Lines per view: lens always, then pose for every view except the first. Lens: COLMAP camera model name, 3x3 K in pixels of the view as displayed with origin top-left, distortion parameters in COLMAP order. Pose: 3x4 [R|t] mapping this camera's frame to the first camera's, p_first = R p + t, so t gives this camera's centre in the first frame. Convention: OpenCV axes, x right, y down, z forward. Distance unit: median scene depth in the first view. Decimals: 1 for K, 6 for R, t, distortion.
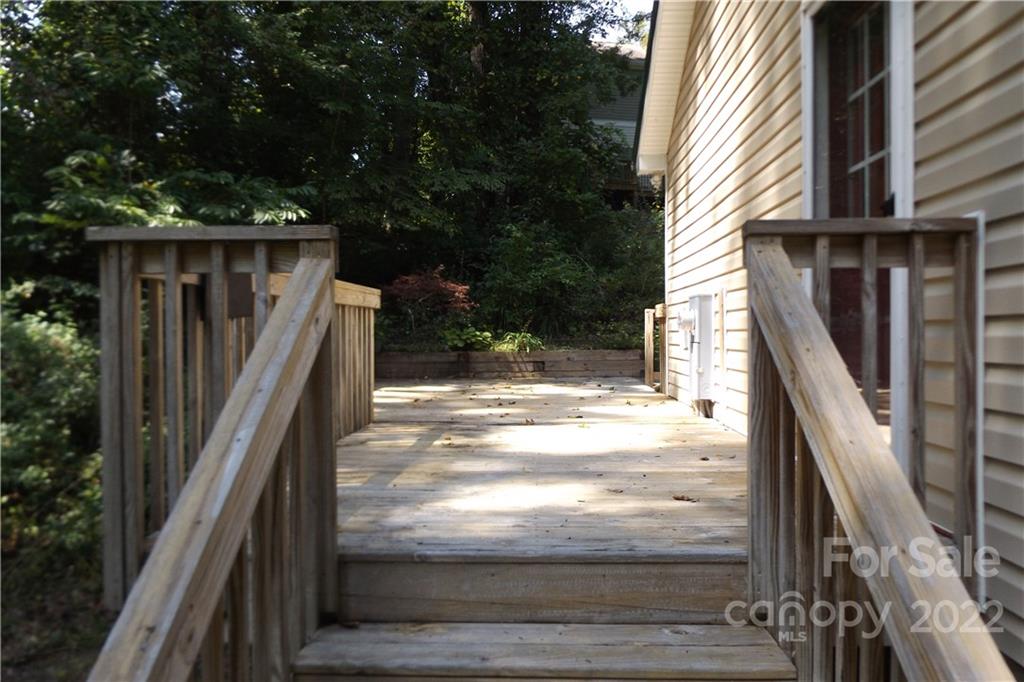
lens RADIAL K [[767.0, 0, 512.2], [0, 767.0, 340.4], [0, 0, 1]] dist [-0.007671, 0.001754]
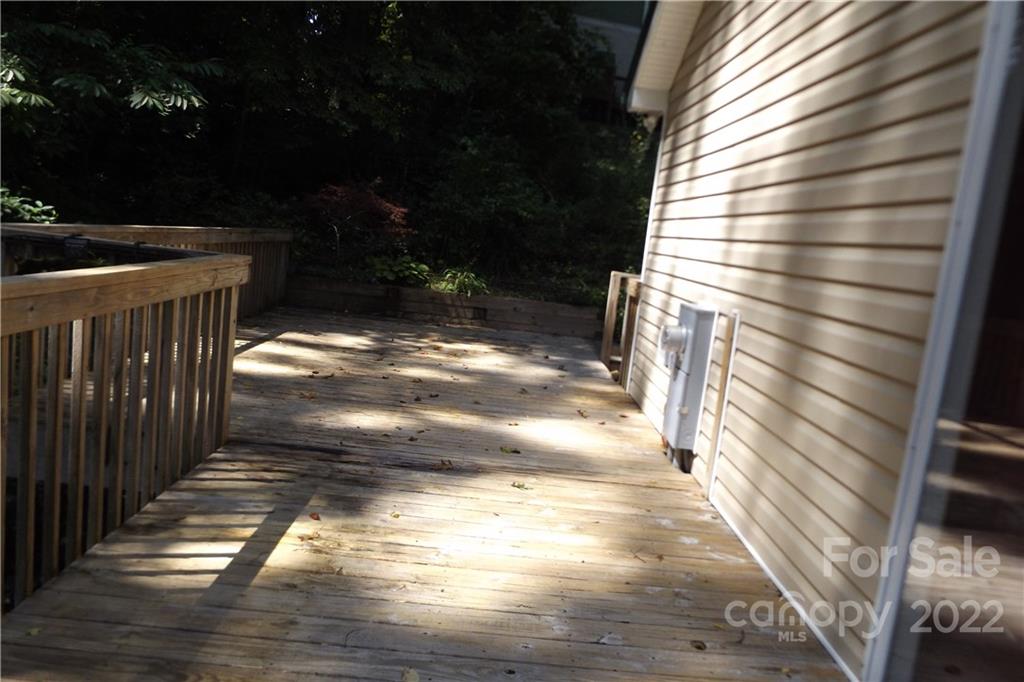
lens RADIAL K [[767.0, 0, 513.3], [0, 767.0, 342.3], [0, 0, 1]] dist [-0.007671, 0.001754]
pose [[0.990981, 0.108323, 0.078887, 0.007730], [-0.118191, 0.983963, 0.133599, -0.053612], [-0.063150, -0.141718, 0.987891, 0.143948]]
